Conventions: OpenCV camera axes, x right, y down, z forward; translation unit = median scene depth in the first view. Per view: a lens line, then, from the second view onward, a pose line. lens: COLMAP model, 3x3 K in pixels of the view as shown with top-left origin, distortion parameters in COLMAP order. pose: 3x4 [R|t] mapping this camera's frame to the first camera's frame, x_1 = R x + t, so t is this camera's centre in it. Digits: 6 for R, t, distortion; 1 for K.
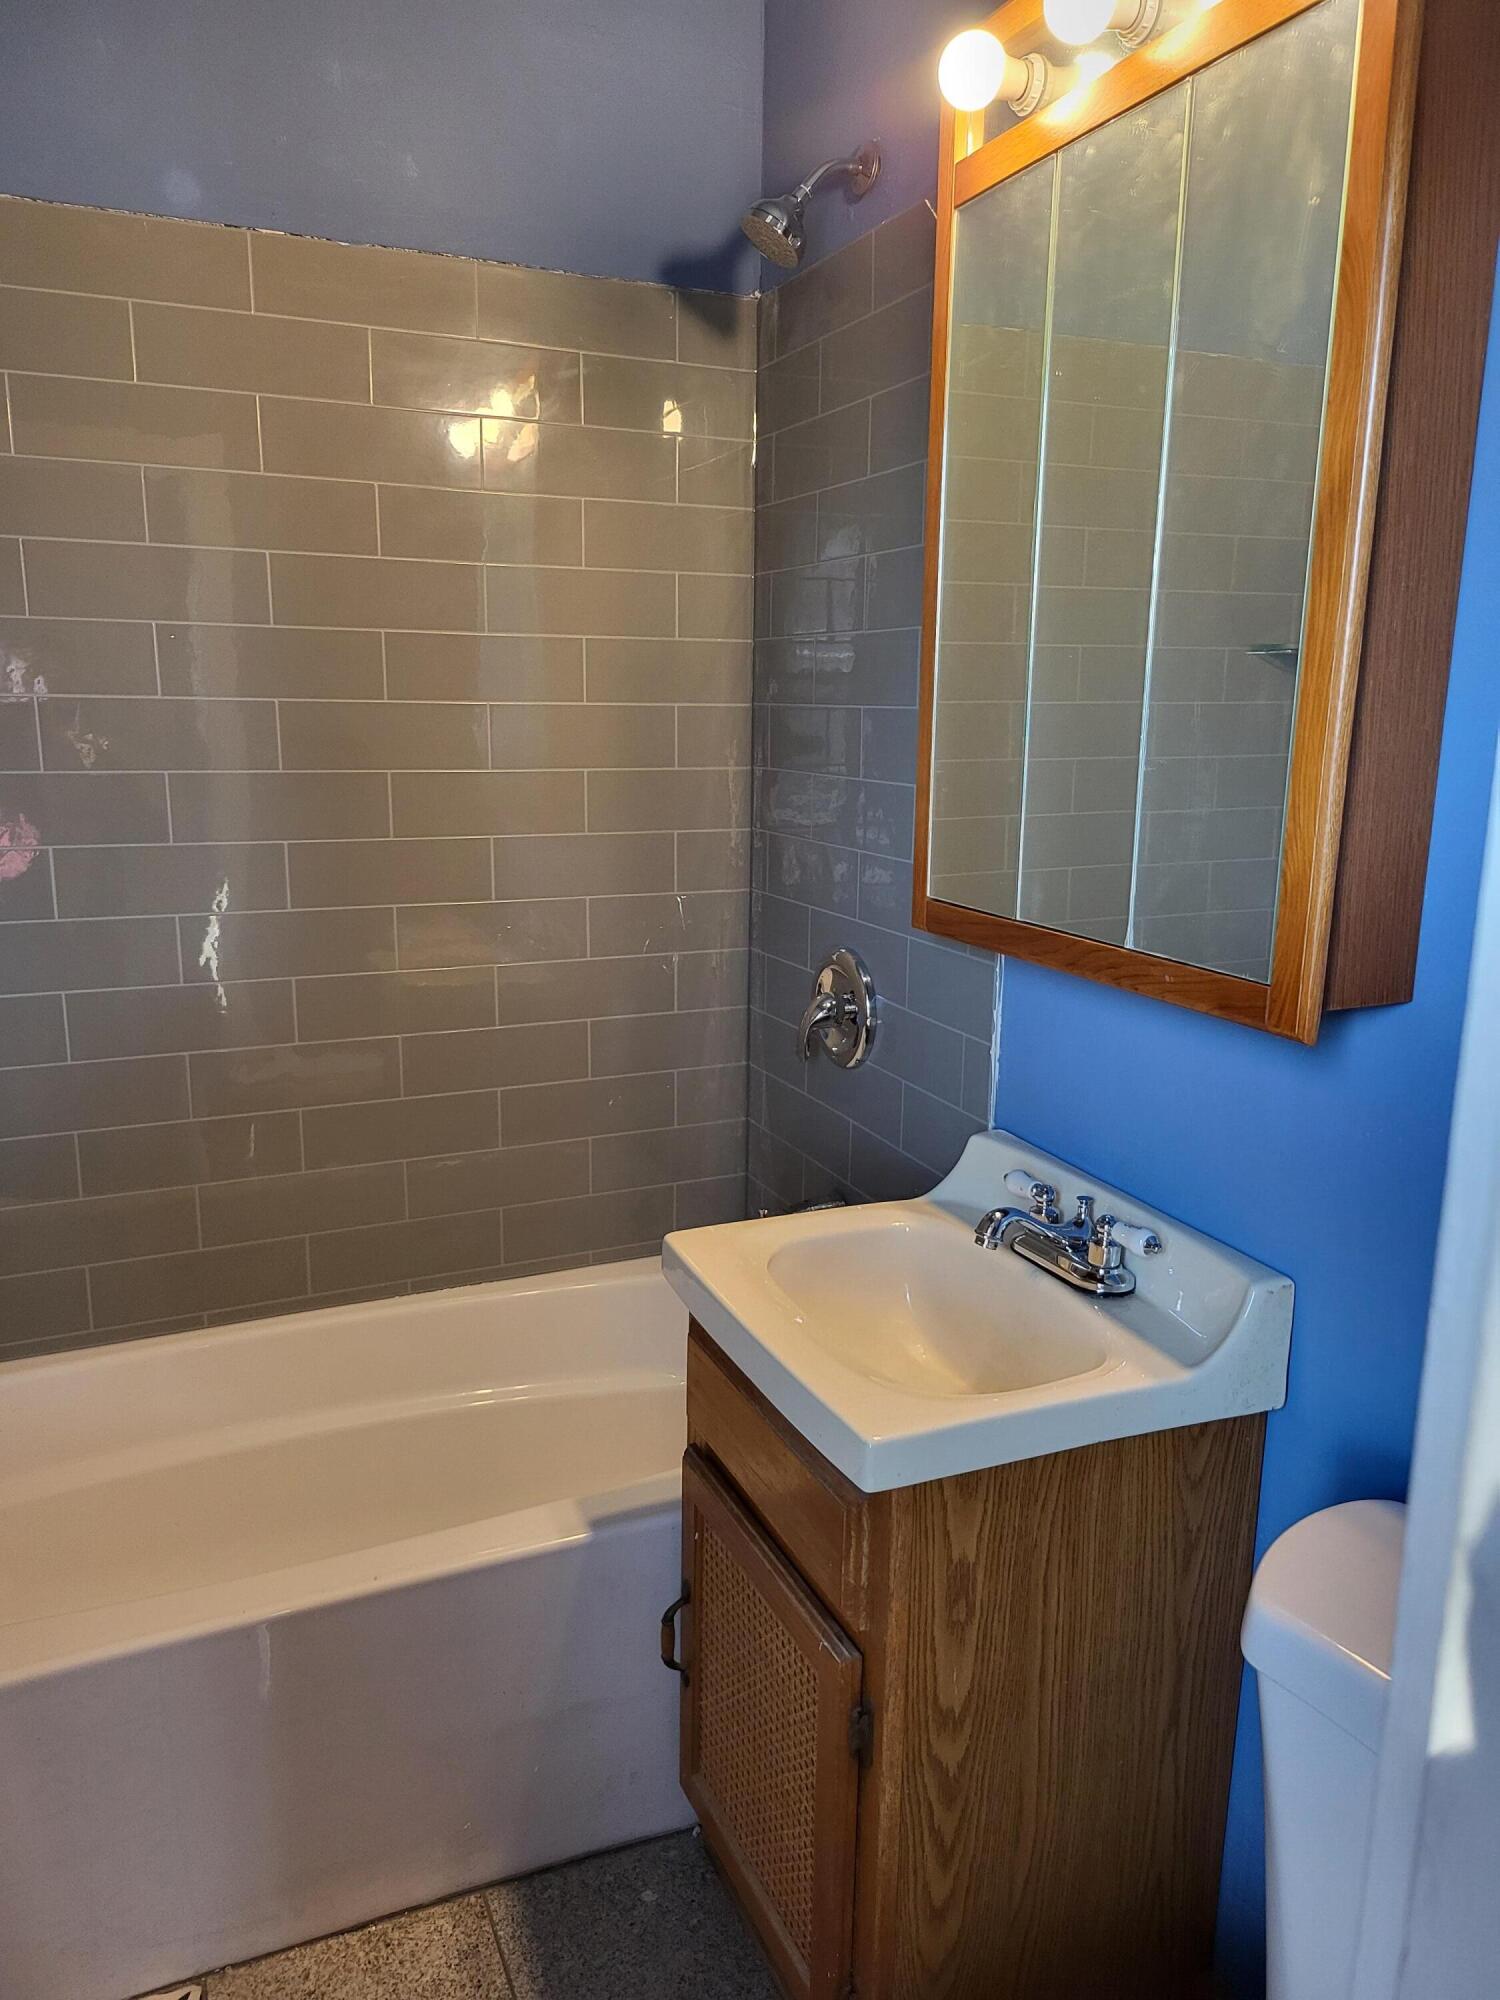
lens RADIAL K [[1423.0, 0, 734.2], [0, 1423.0, 985.3], [0, 0, 1]] dist [0.062861, -0.061810]
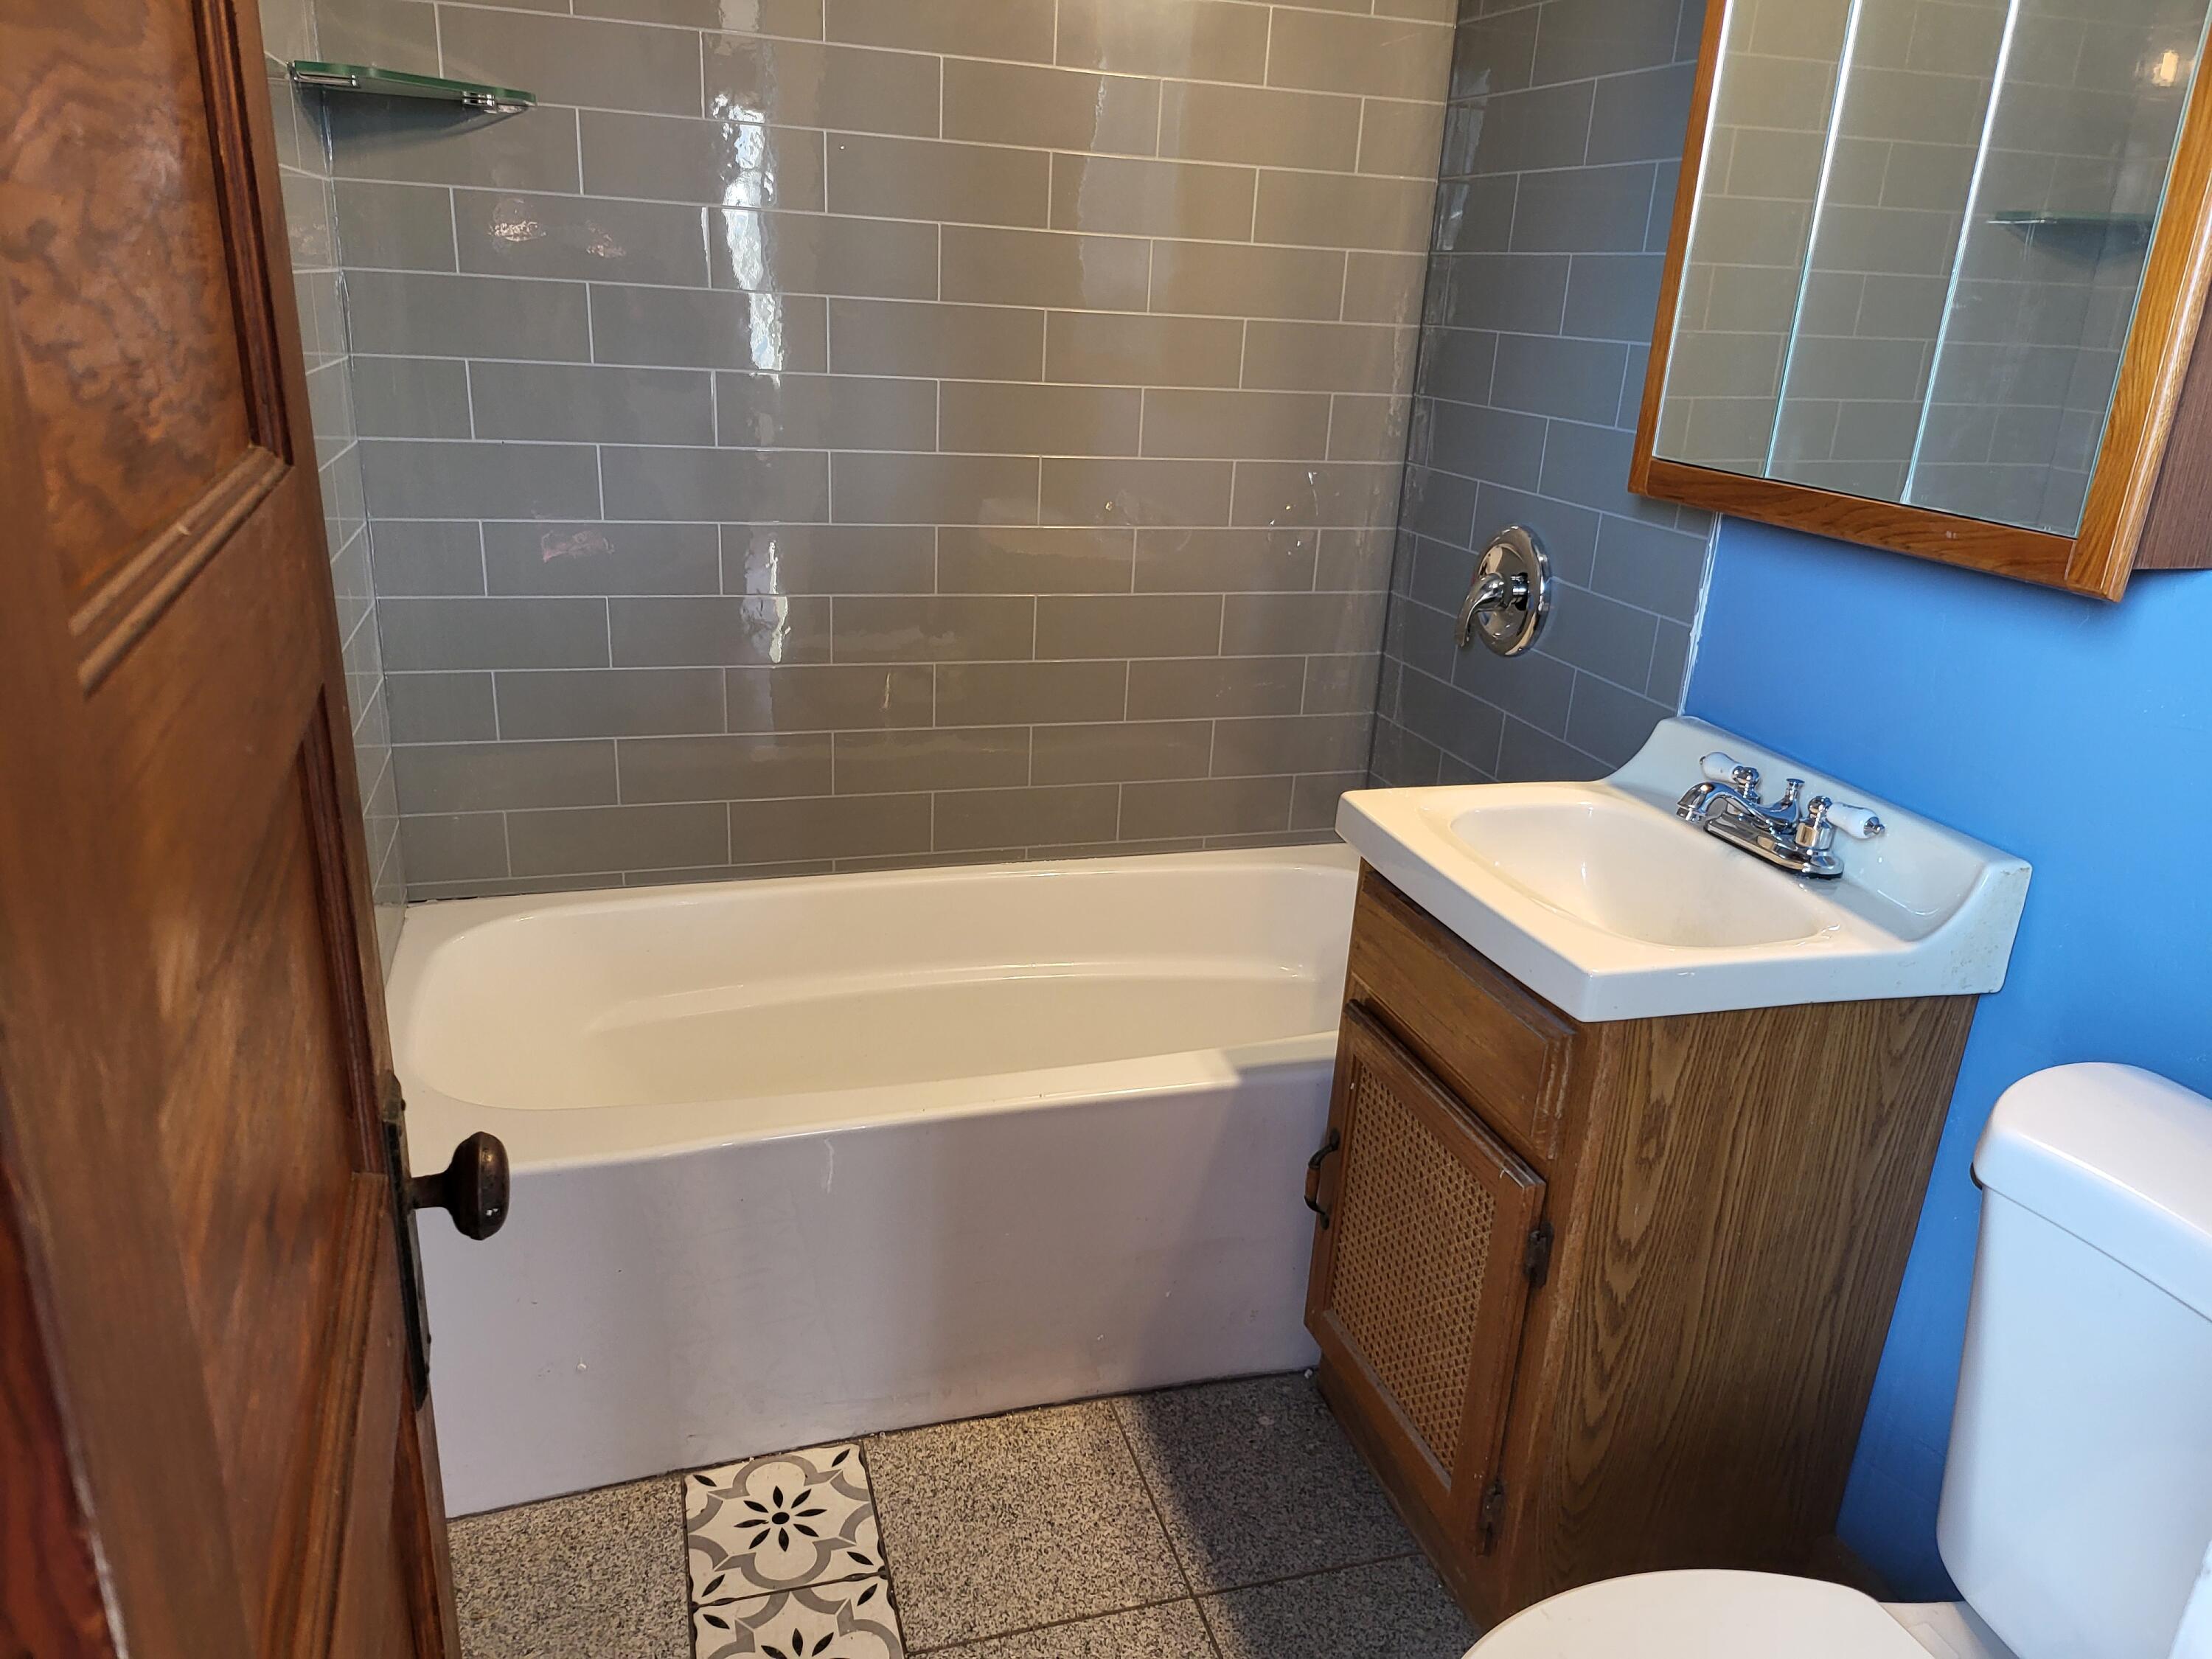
lens RADIAL K [[1573.8, 0, 1101.3], [0, 1573.8, 825.7], [0, 0, 1]] dist [0.062861, -0.061810]
pose [[0.993601, 0.073688, -0.085598, -0.123086], [-0.062012, 0.989327, 0.131861, 0.066106], [0.094401, -0.125709, 0.987565, -0.101794]]
